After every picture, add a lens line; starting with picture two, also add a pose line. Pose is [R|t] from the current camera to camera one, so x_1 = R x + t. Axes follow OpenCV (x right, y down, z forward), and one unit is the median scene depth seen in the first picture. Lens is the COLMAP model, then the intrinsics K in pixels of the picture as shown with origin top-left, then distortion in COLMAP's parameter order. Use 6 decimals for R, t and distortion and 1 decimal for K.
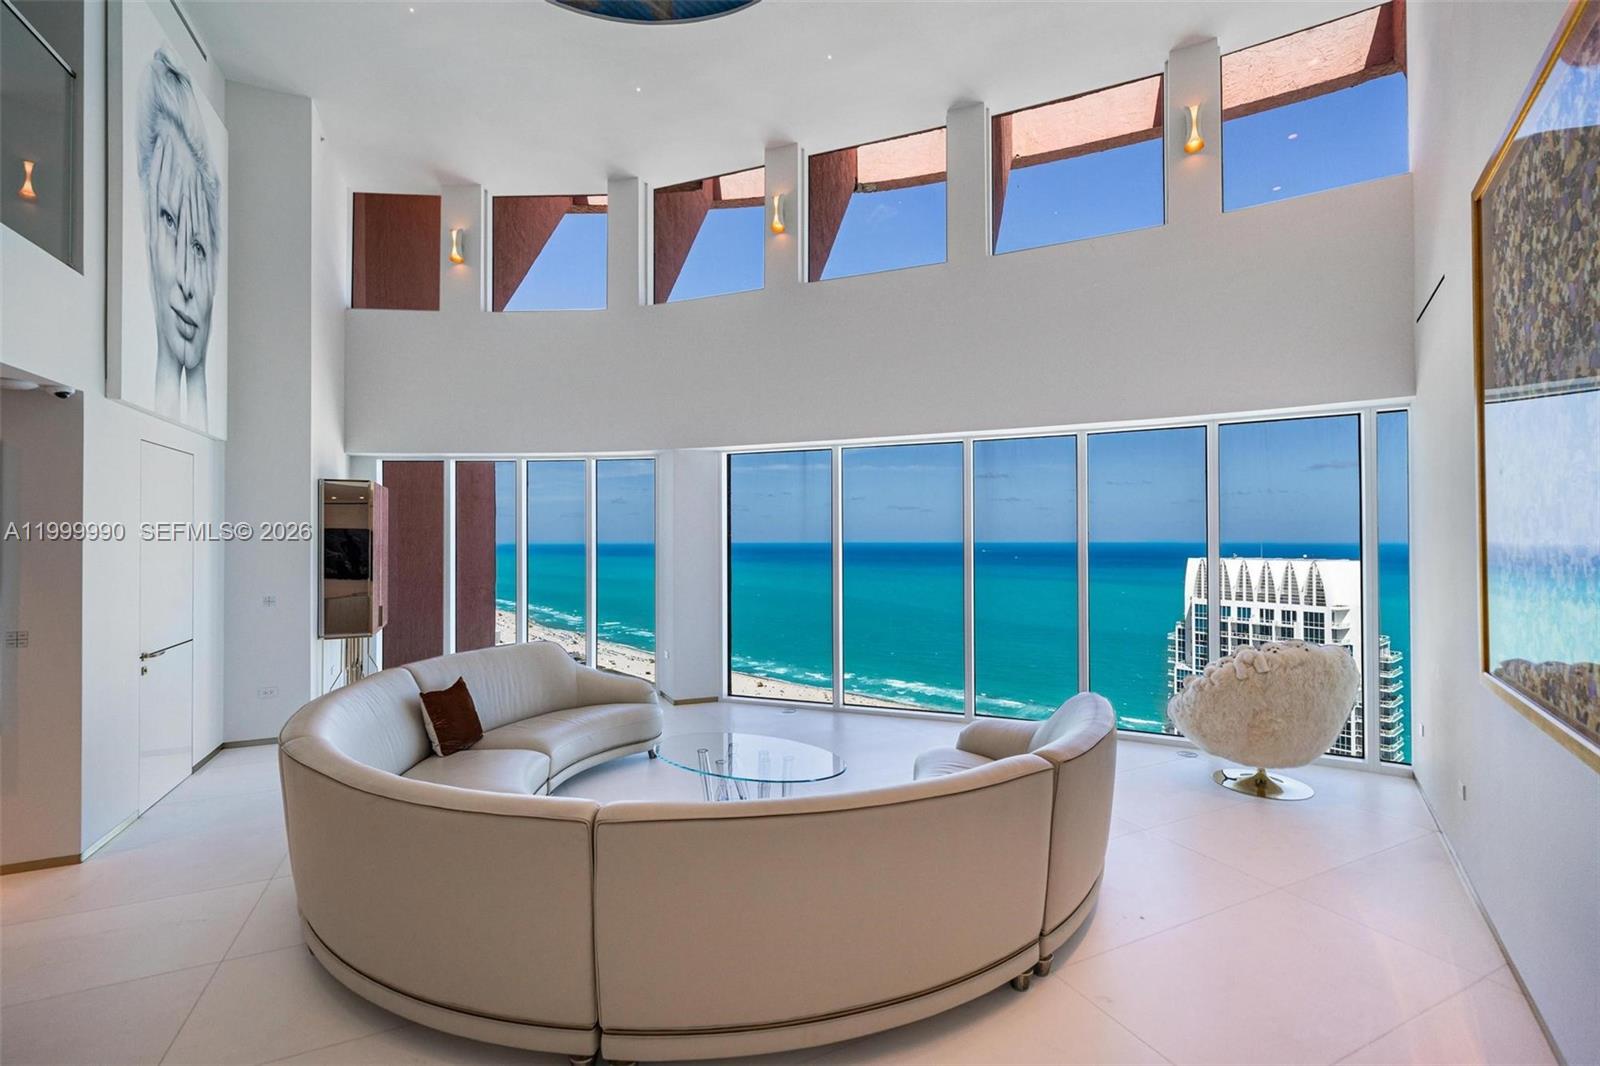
lens RADIAL K [[694.9, 0, 793.7], [0, 694.9, 533.8], [0, 0, 1]] dist [0.000183, 0.000134]
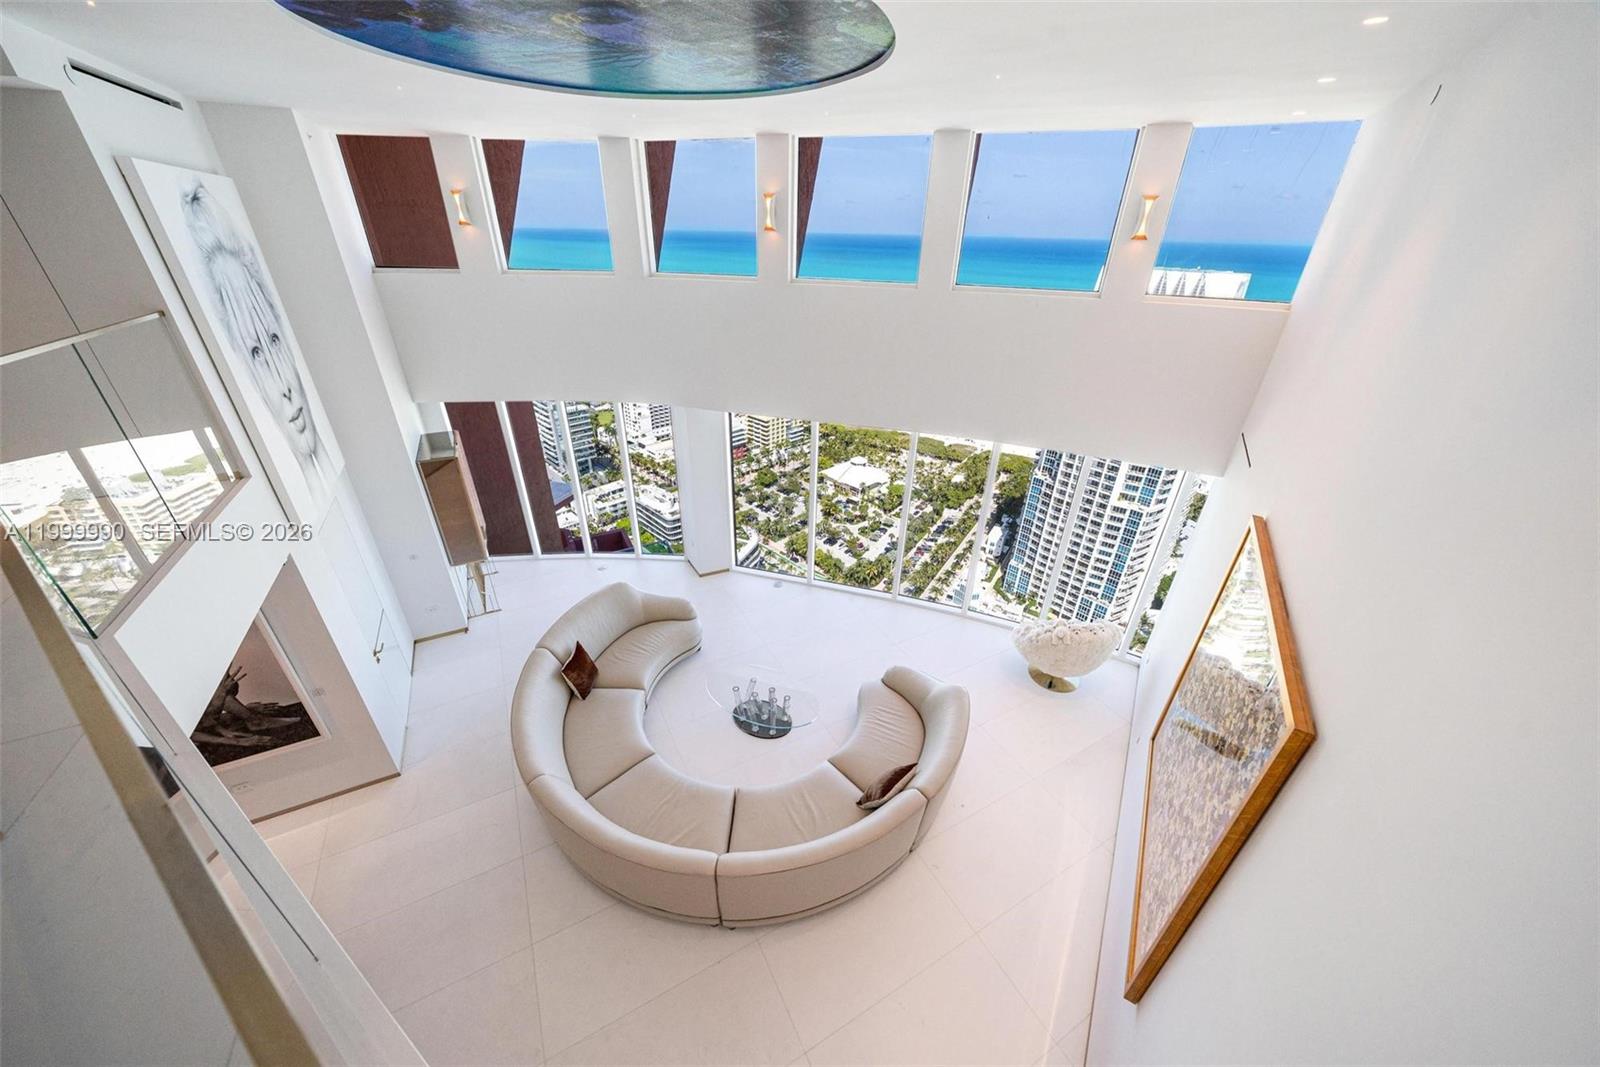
lens RADIAL K [[556.7, 0, 807.0], [0, 556.7, 526.8], [0, 0, 1]] dist [-0.005241, 0.000032]
pose [[0.995729, -0.014746, 0.091139, -0.049125], [-0.032267, 0.869331, 0.493176, -0.439825], [-0.086502, -0.494010, 0.865142, -0.012123]]
